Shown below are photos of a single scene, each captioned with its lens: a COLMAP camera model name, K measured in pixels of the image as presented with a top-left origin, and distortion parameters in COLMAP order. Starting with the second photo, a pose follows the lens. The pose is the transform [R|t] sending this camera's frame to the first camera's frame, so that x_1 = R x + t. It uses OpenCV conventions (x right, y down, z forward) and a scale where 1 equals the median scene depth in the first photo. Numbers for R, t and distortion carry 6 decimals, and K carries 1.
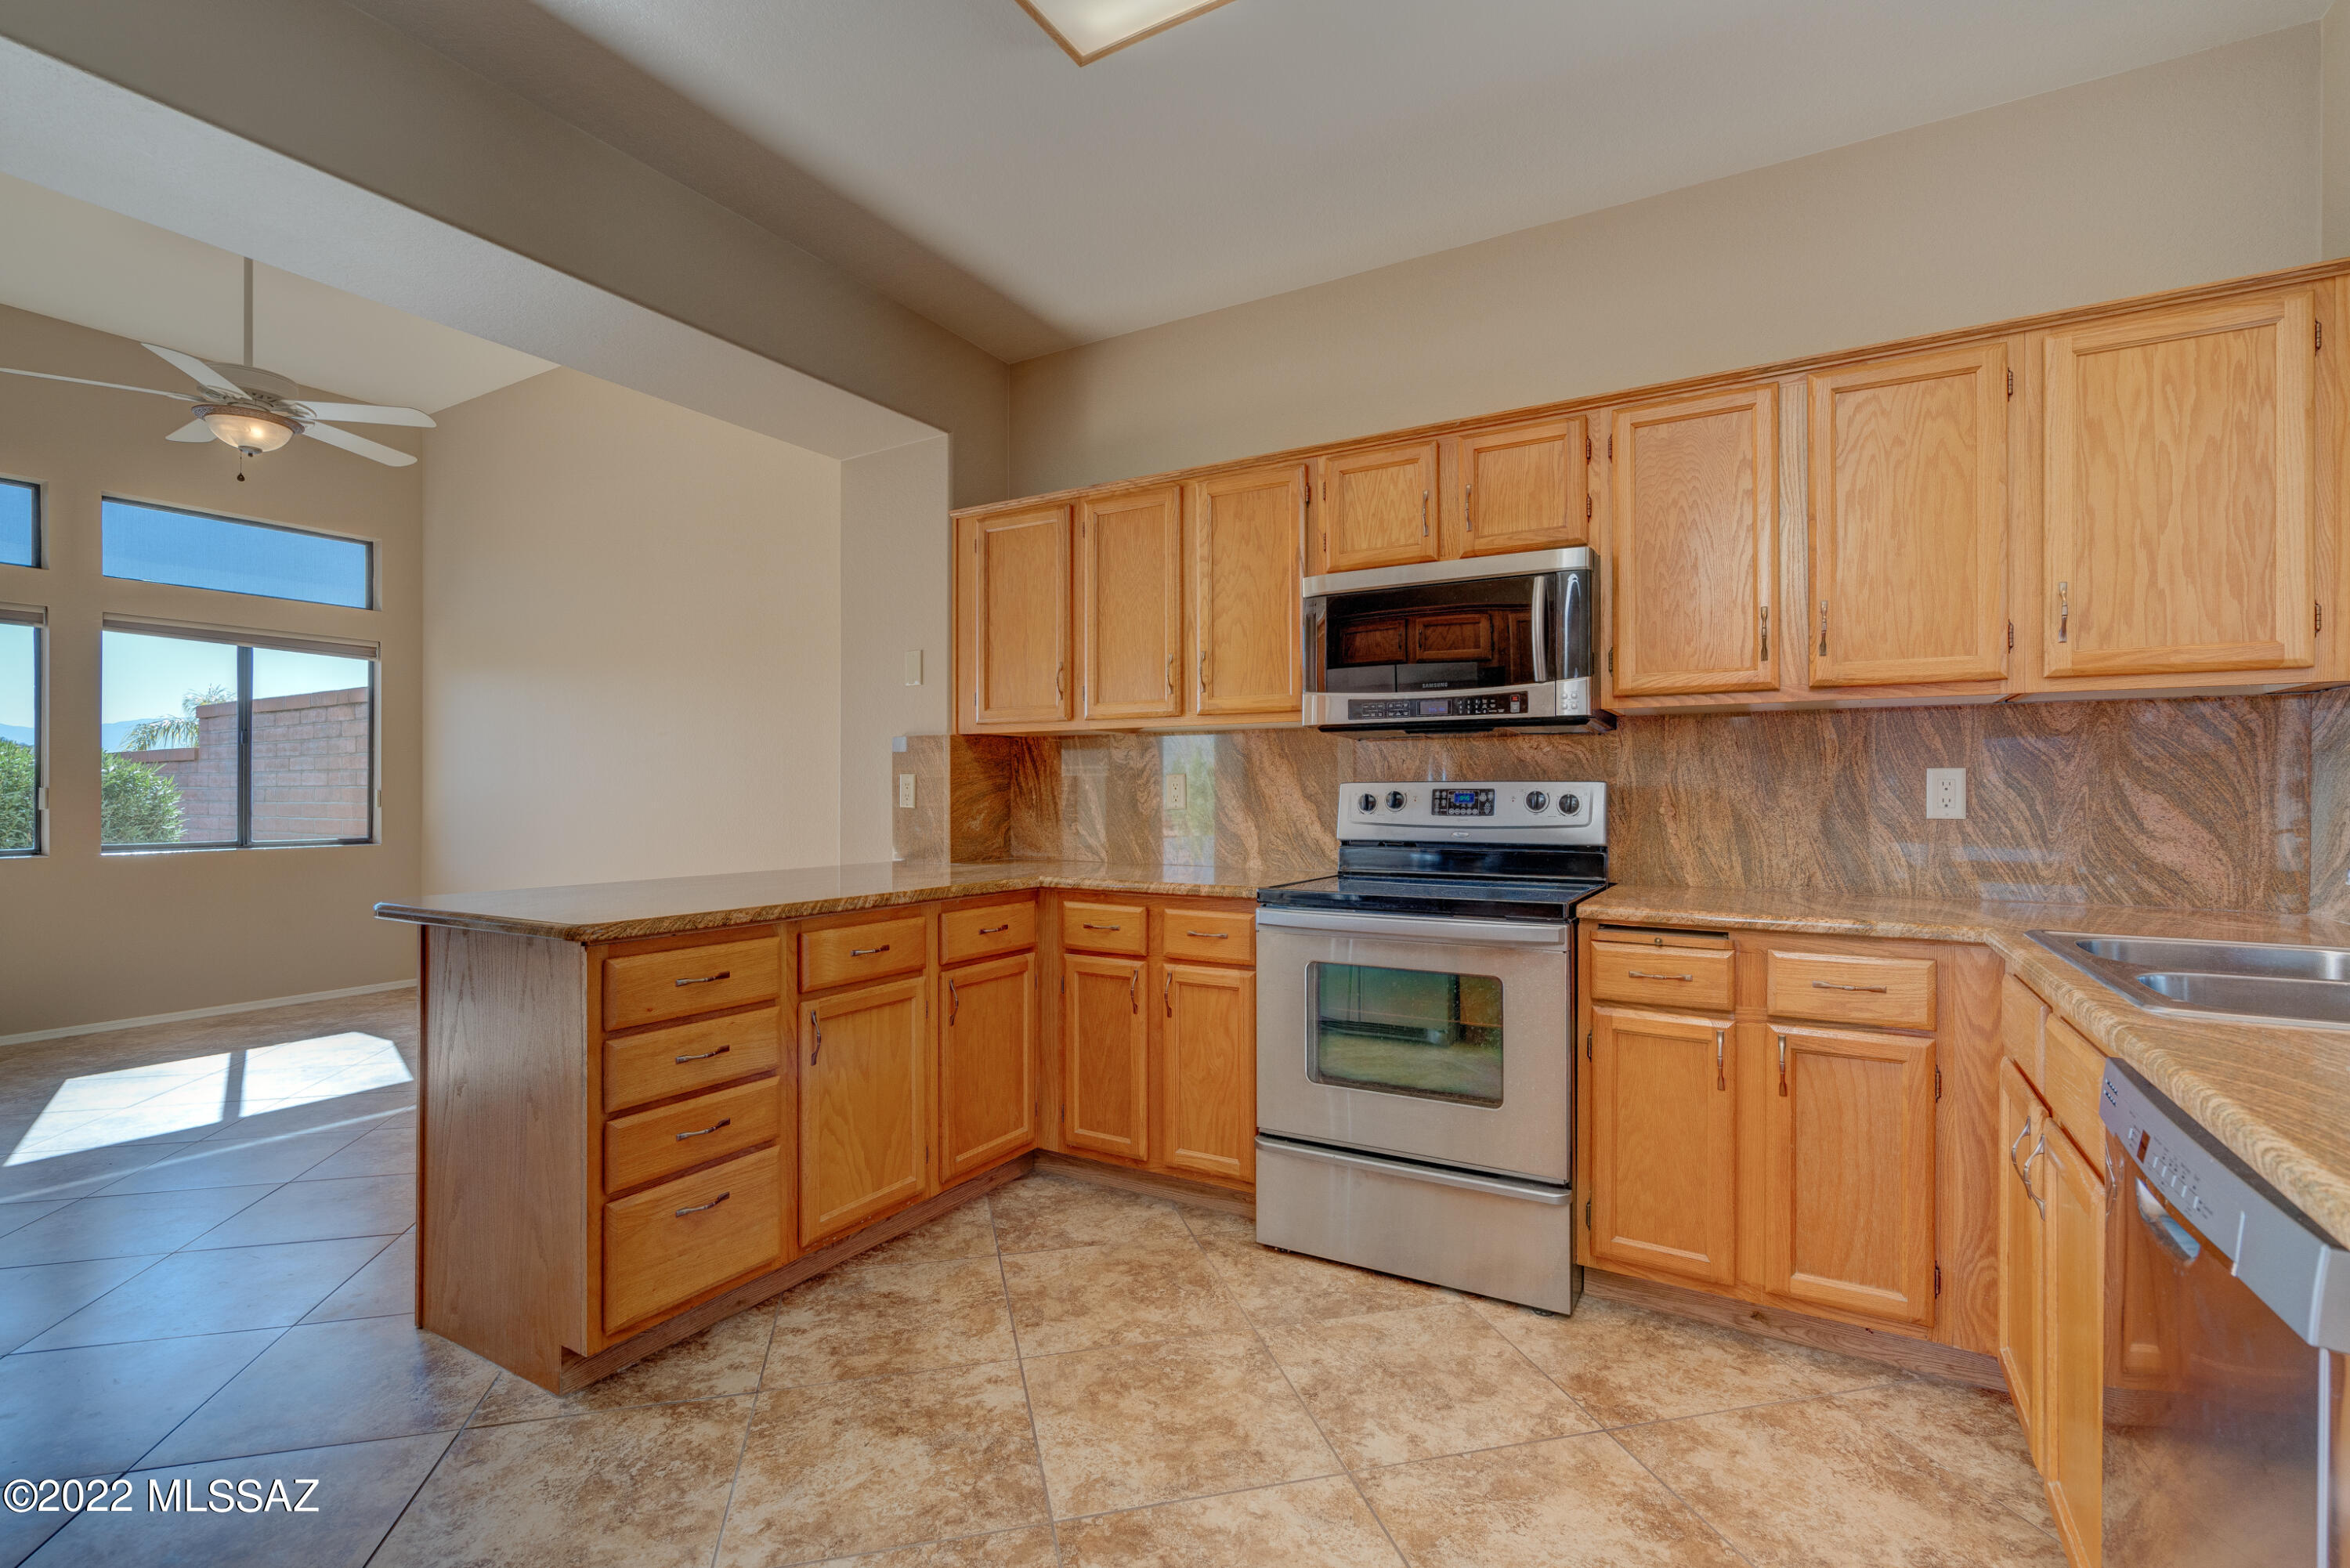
lens RADIAL K [[1060.1, 0, 1176.5], [0, 1060.1, 785.7], [0, 0, 1]] dist [-0.003209, 0.001179]
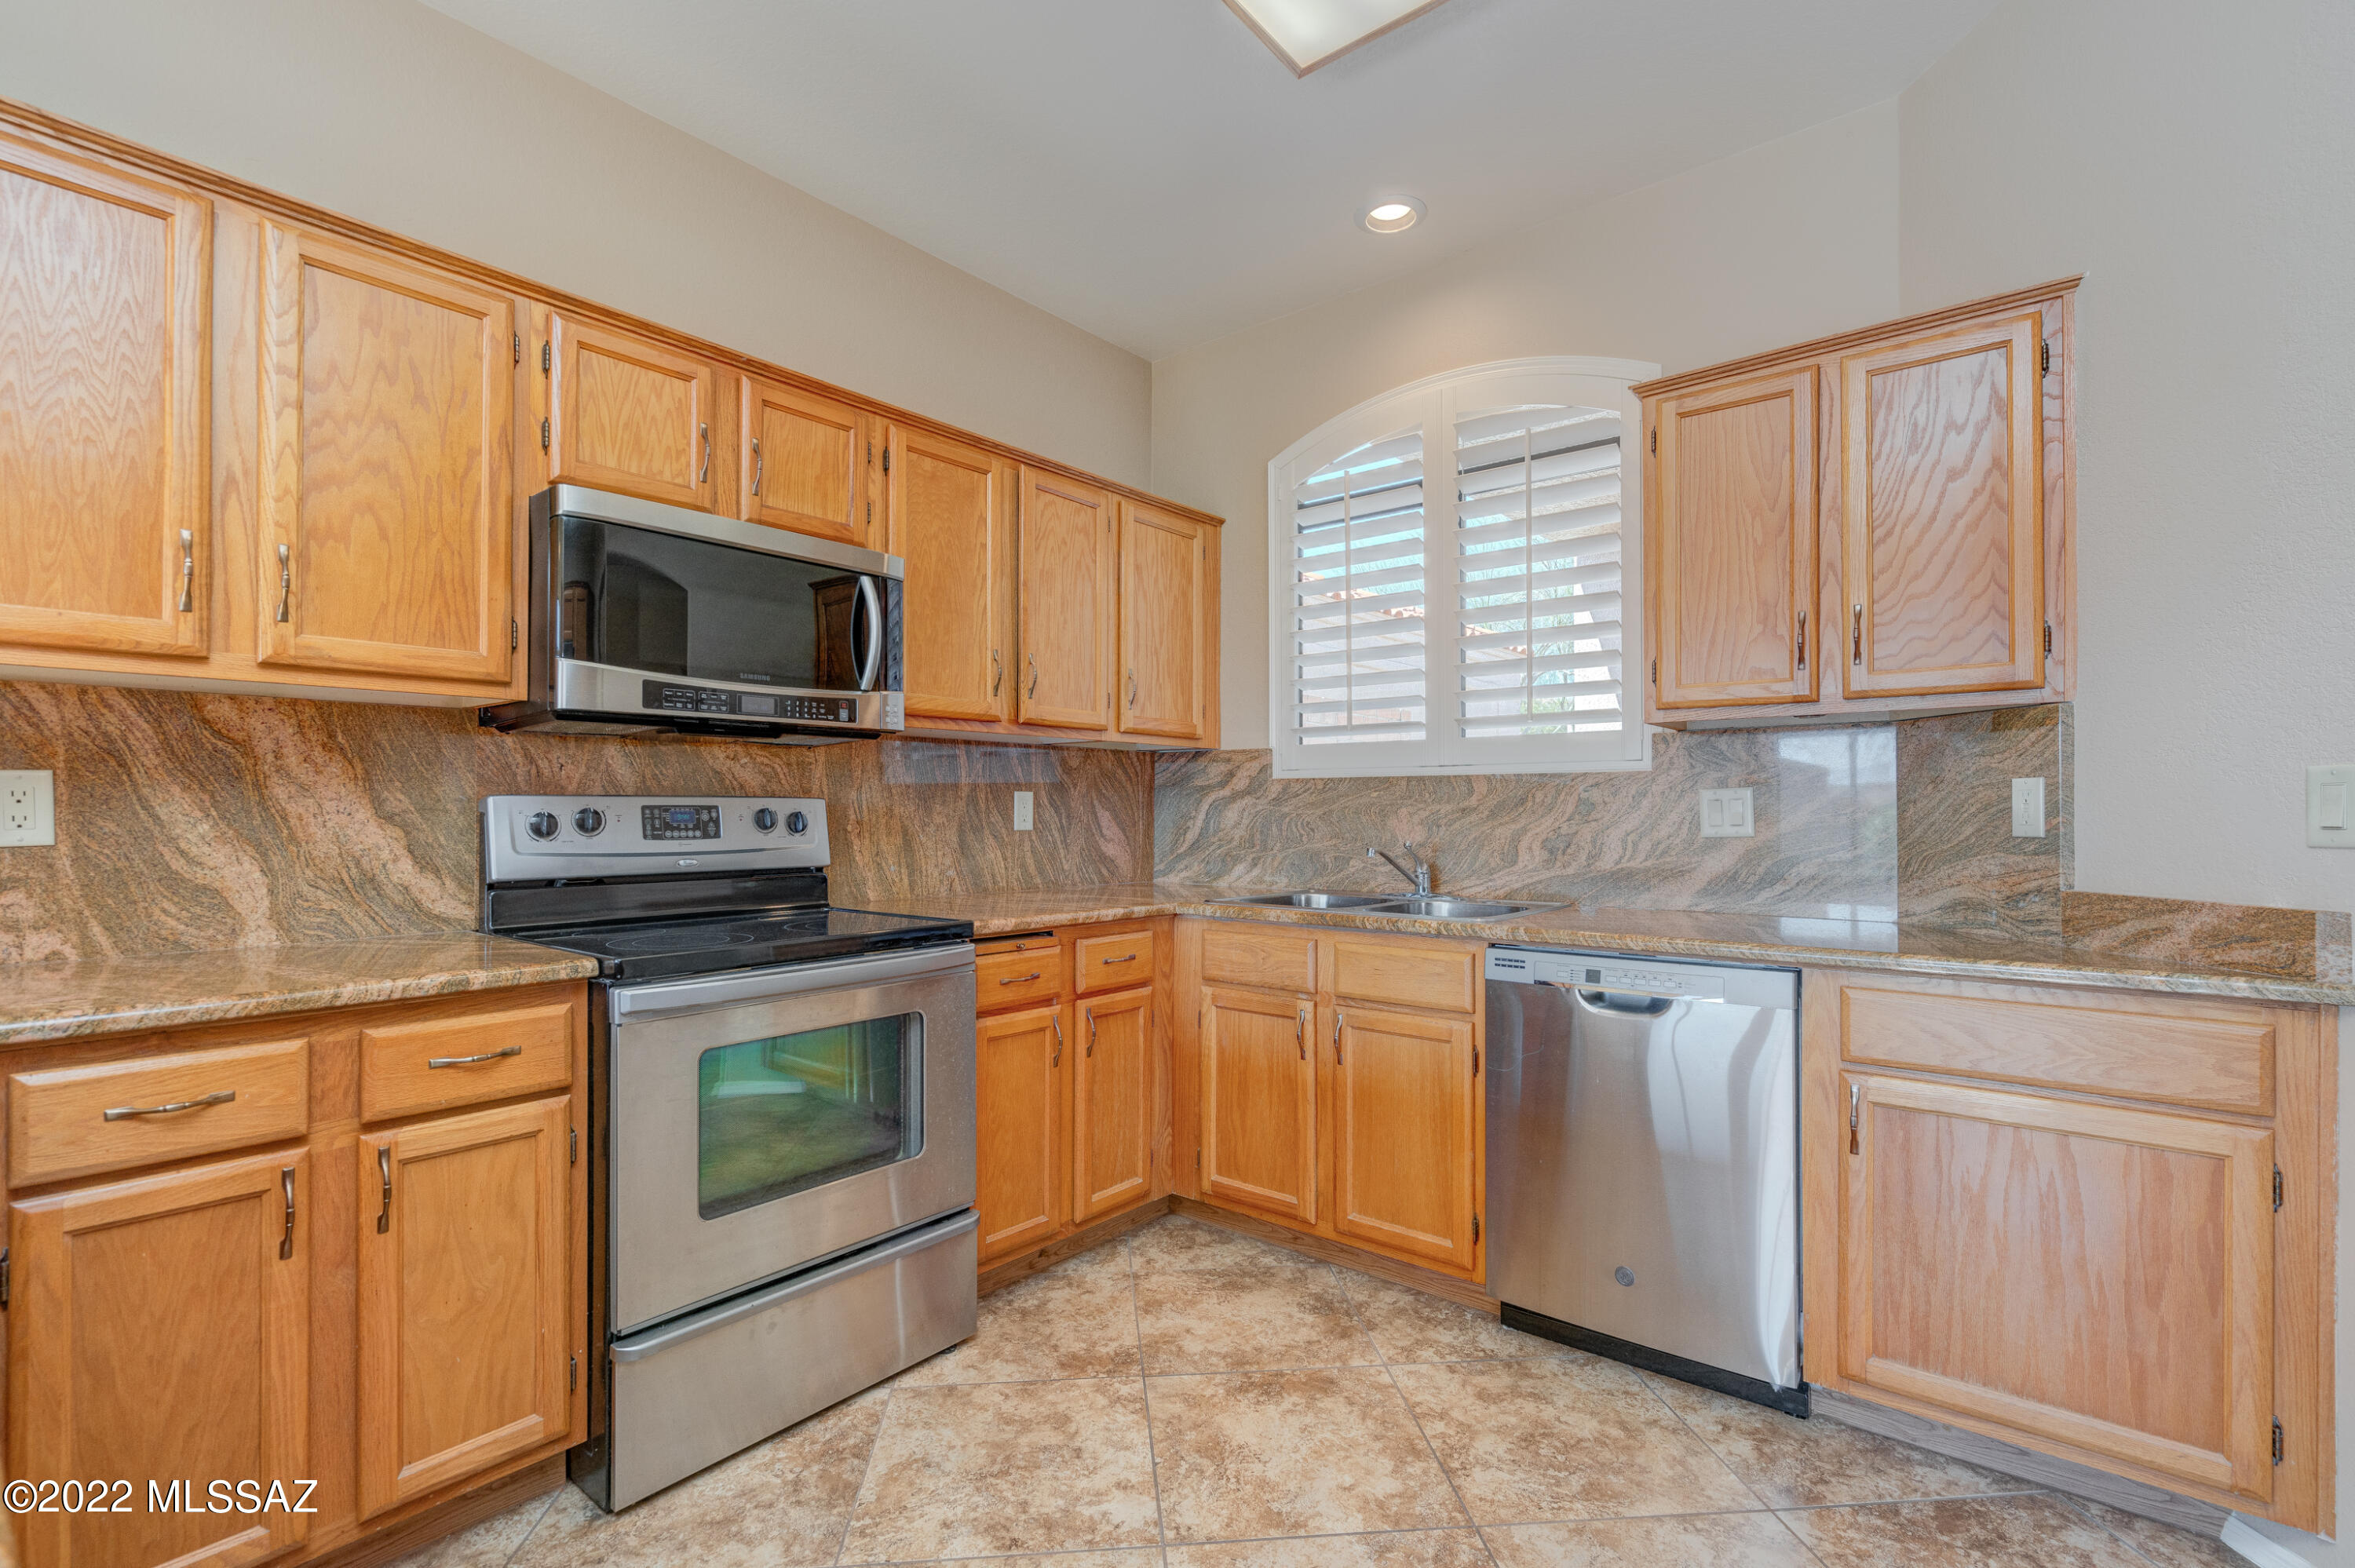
lens RADIAL K [[1059.7, 0, 1164.6], [0, 1059.7, 795.7], [0, 0, 1]] dist [-0.004278, 0.000523]
pose [[0.161552, 0.013256, 0.986775, -0.516716], [-0.006222, 0.999904, -0.012414, 0.003644], [-0.986845, -0.004134, 0.161619, 0.580899]]
